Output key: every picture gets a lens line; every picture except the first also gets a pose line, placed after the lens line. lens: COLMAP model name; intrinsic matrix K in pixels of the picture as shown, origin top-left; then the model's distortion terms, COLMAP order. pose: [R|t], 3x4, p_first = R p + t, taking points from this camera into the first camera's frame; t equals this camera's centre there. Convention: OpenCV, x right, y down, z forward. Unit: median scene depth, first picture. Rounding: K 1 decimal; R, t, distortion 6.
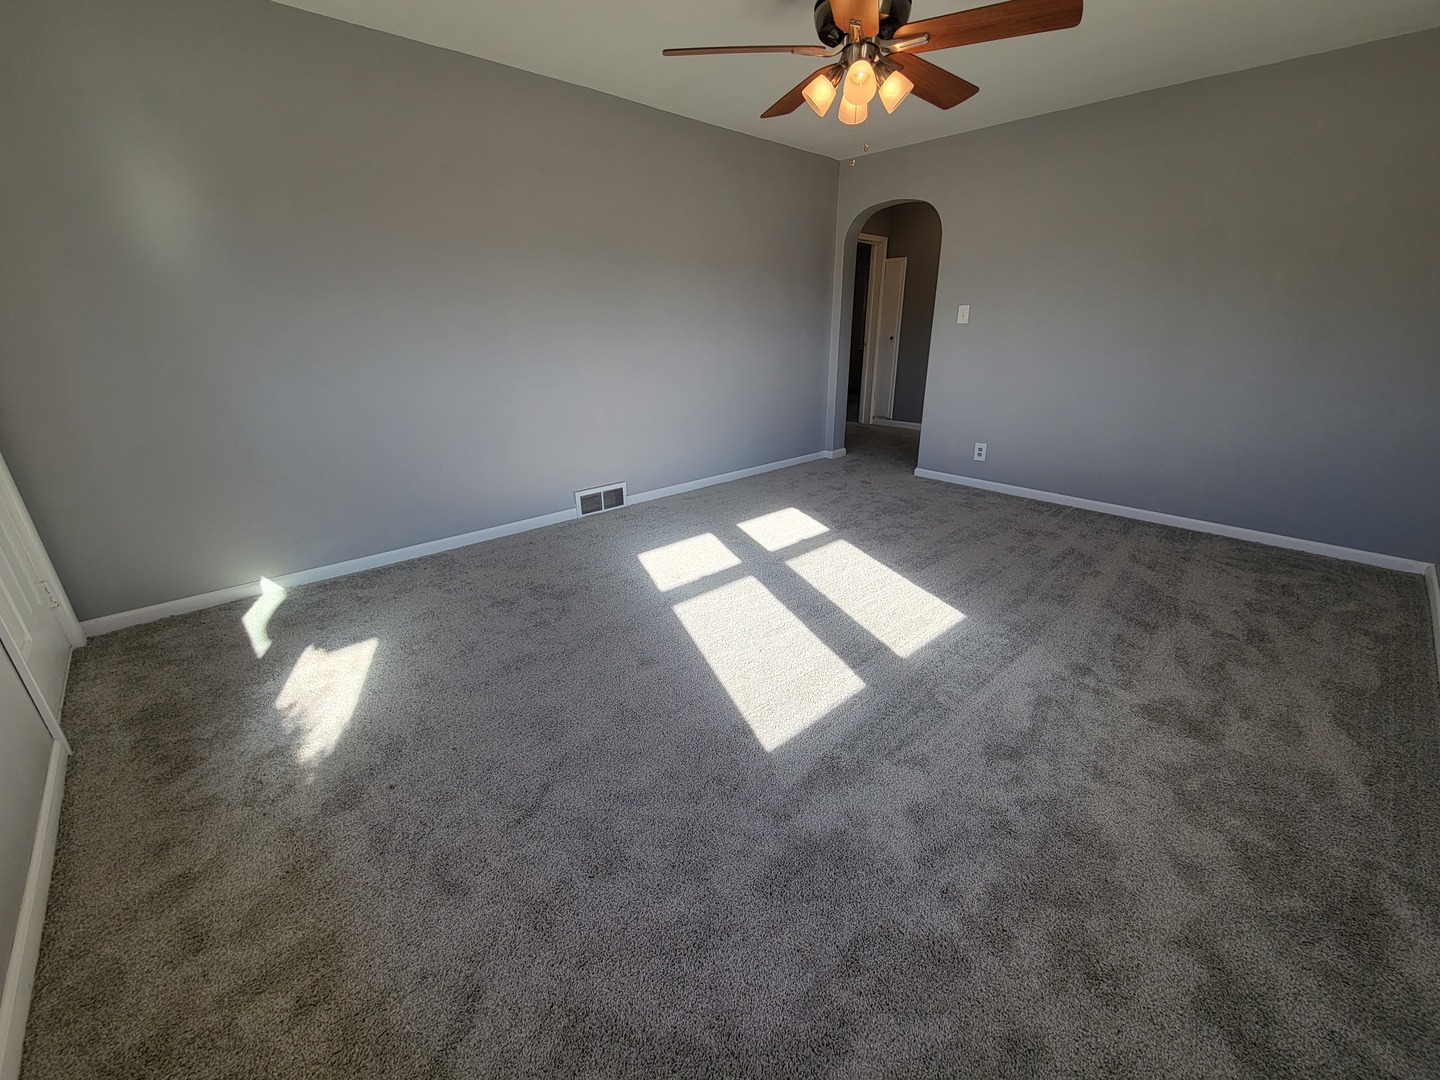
lens RADIAL K [[588.8, 0, 731.1], [0, 588.8, 549.8], [0, 0, 1]] dist [-0.000984, -0.000552]
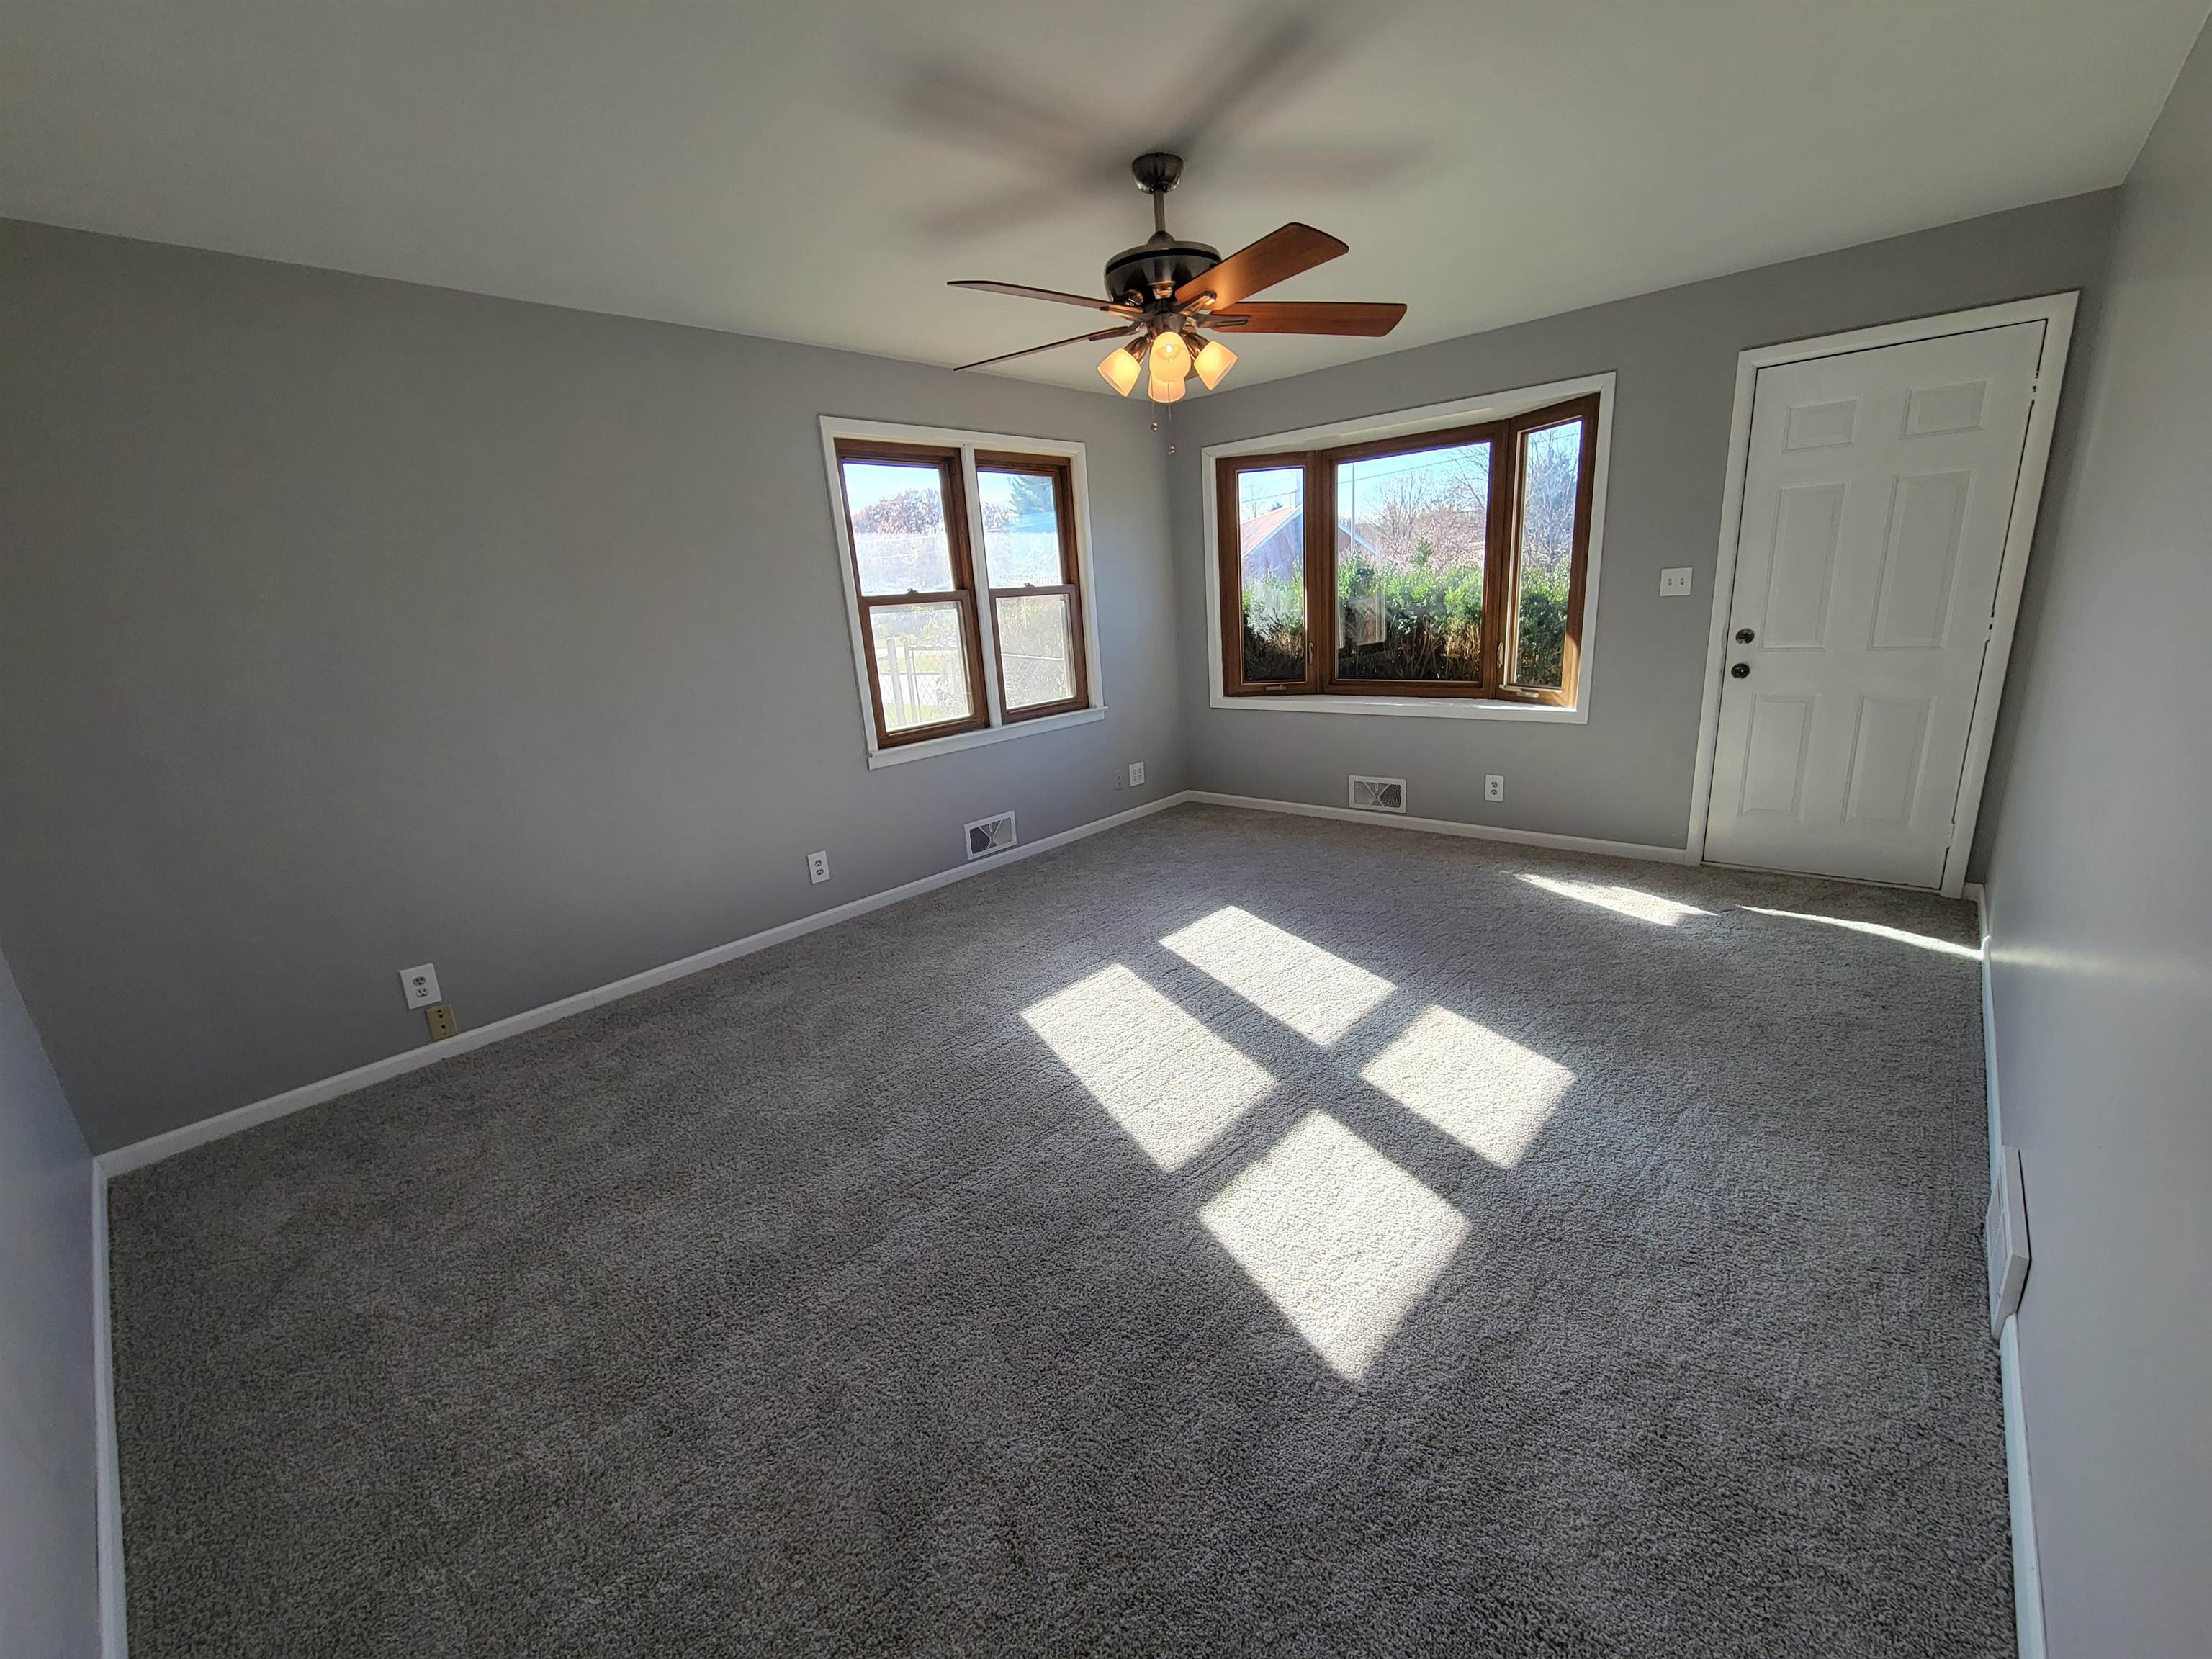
lens RADIAL K [[904.5, 0, 1123.1], [0, 904.5, 844.6], [0, 0, 1]] dist [-0.000984, -0.000552]
pose [[-0.993199, 0.090929, -0.072721, 0.356433], [0.029283, 0.799582, 0.599843, -0.846768], [0.112689, 0.593634, -0.796806, 1.991686]]
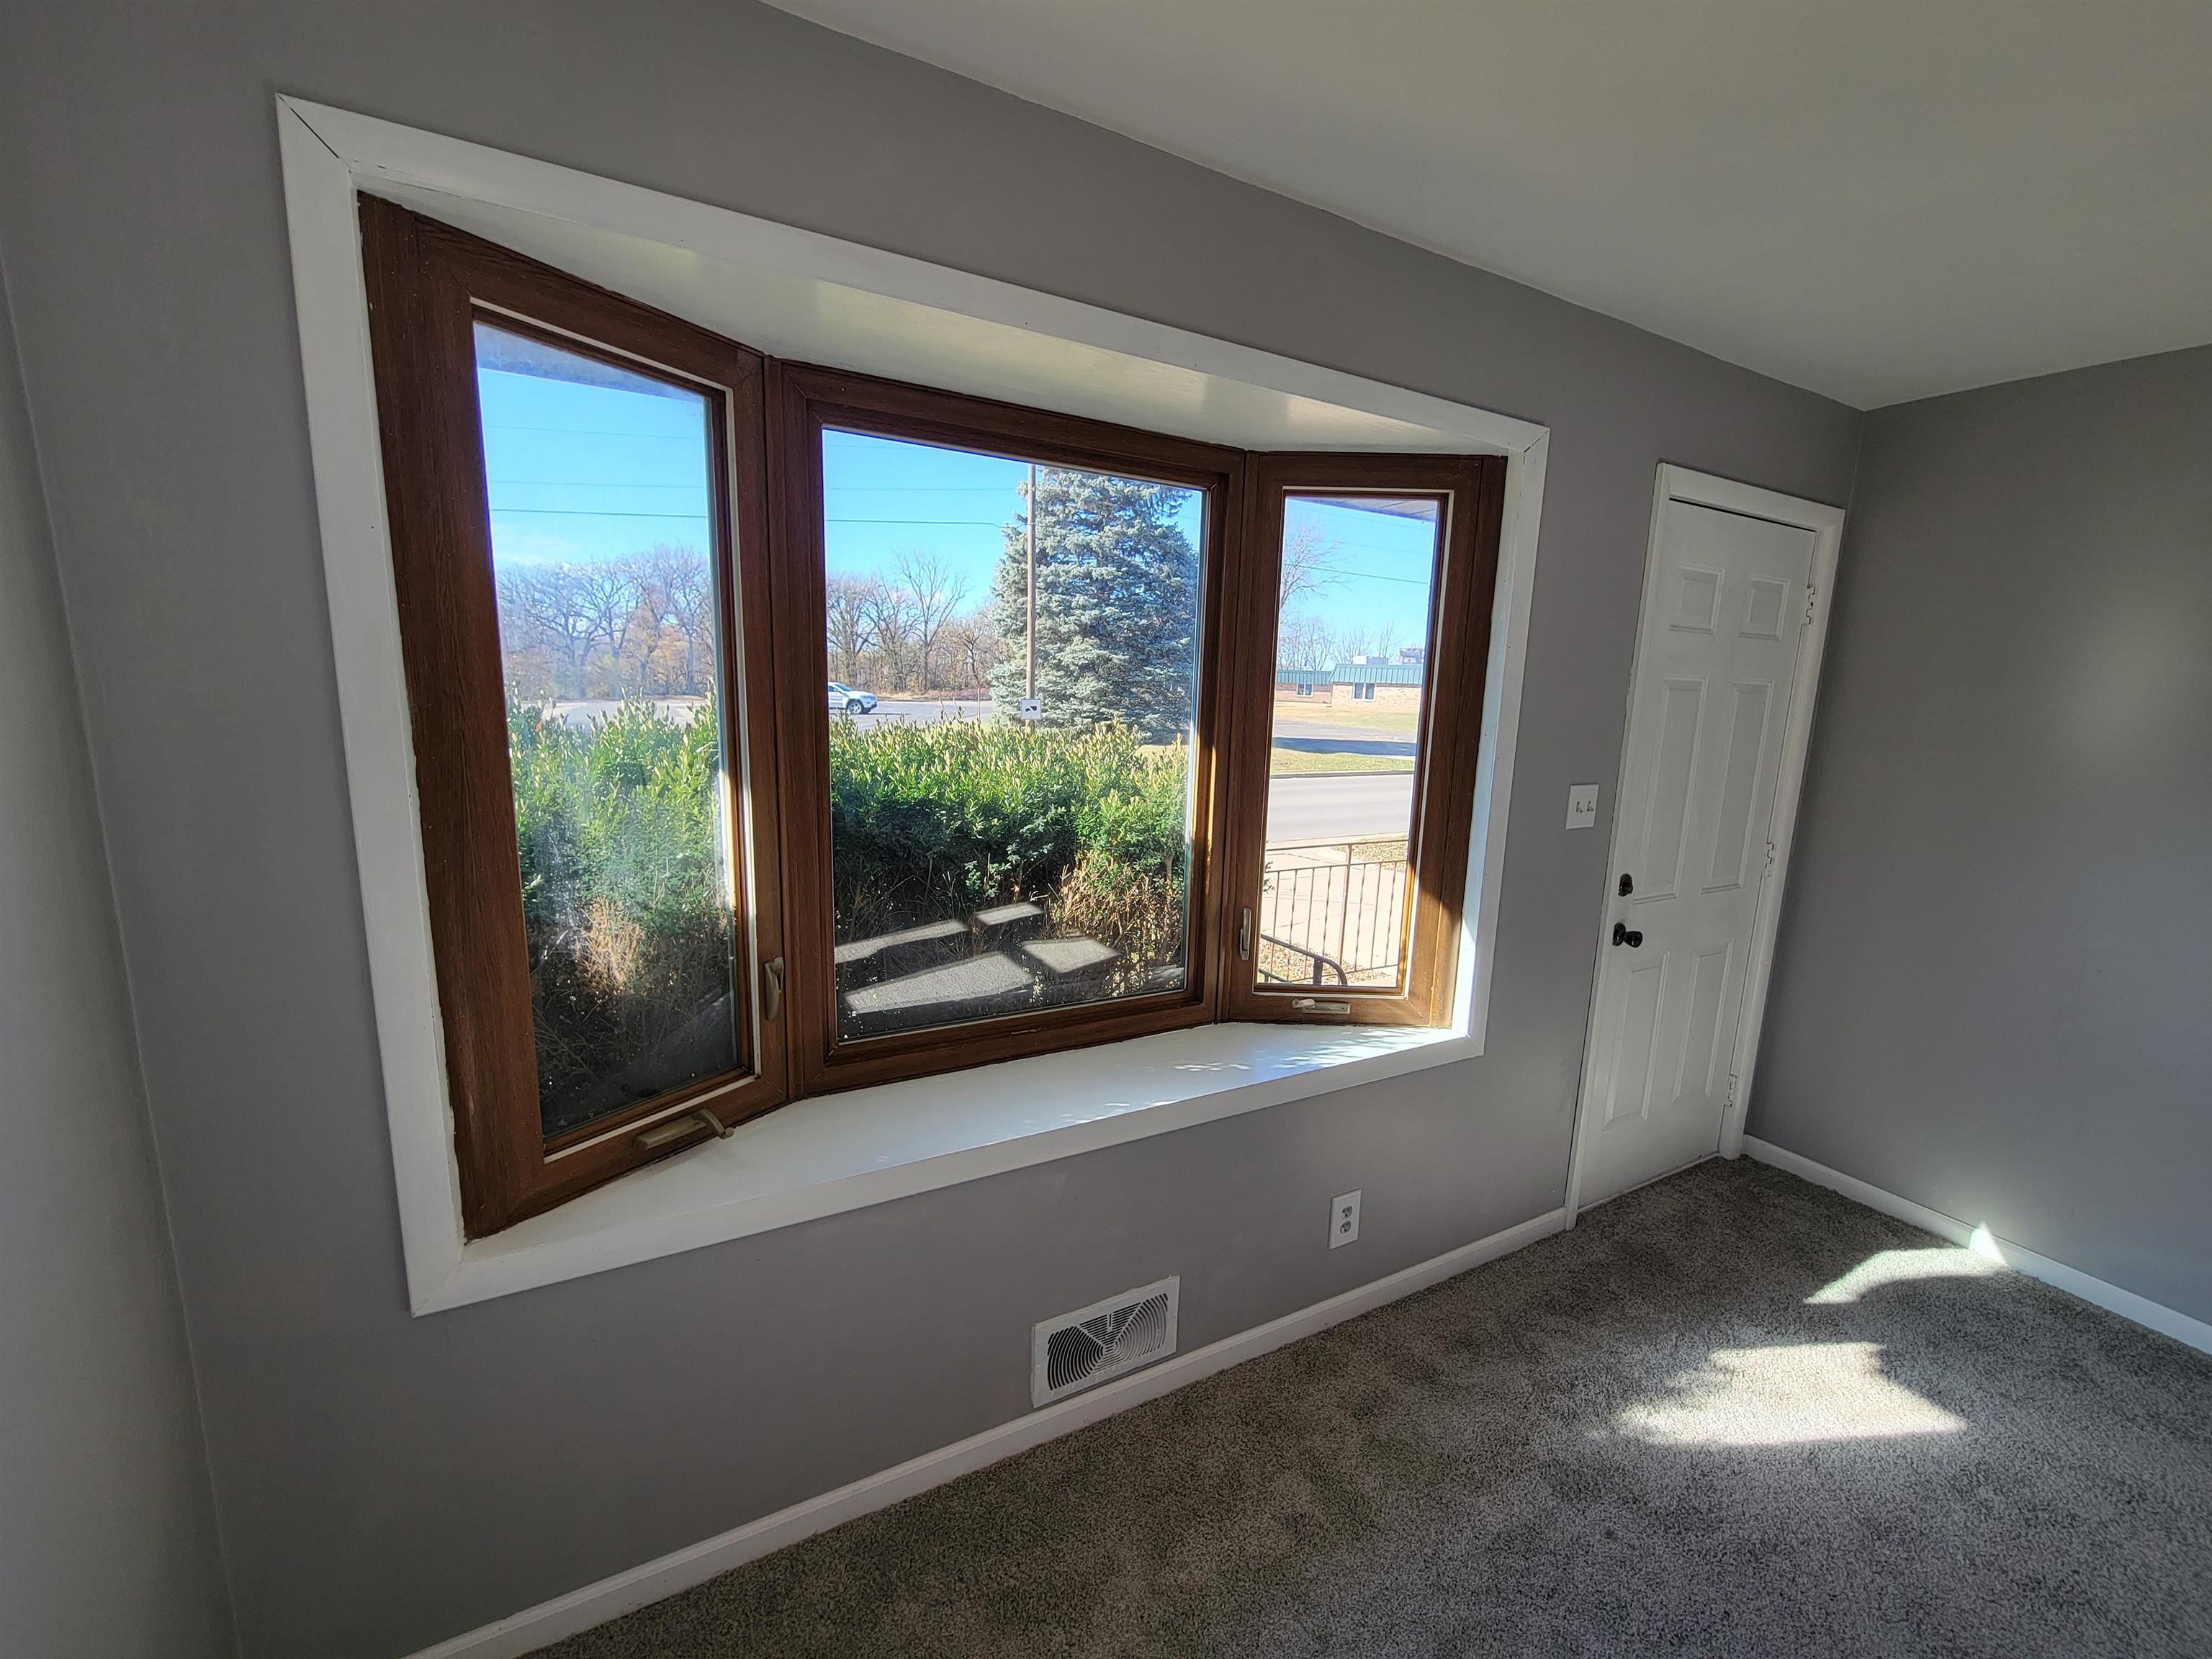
lens RADIAL K [[904.5, 0, 1123.1], [0, 904.5, 844.6], [0, 0, 1]] dist [-0.000984, -0.000552]
pose [[-0.248065, 0.168158, -0.954037, 0.279979], [-0.379284, 0.889341, 0.255375, -0.238335], [0.891408, 0.425200, -0.156834, 0.230029]]
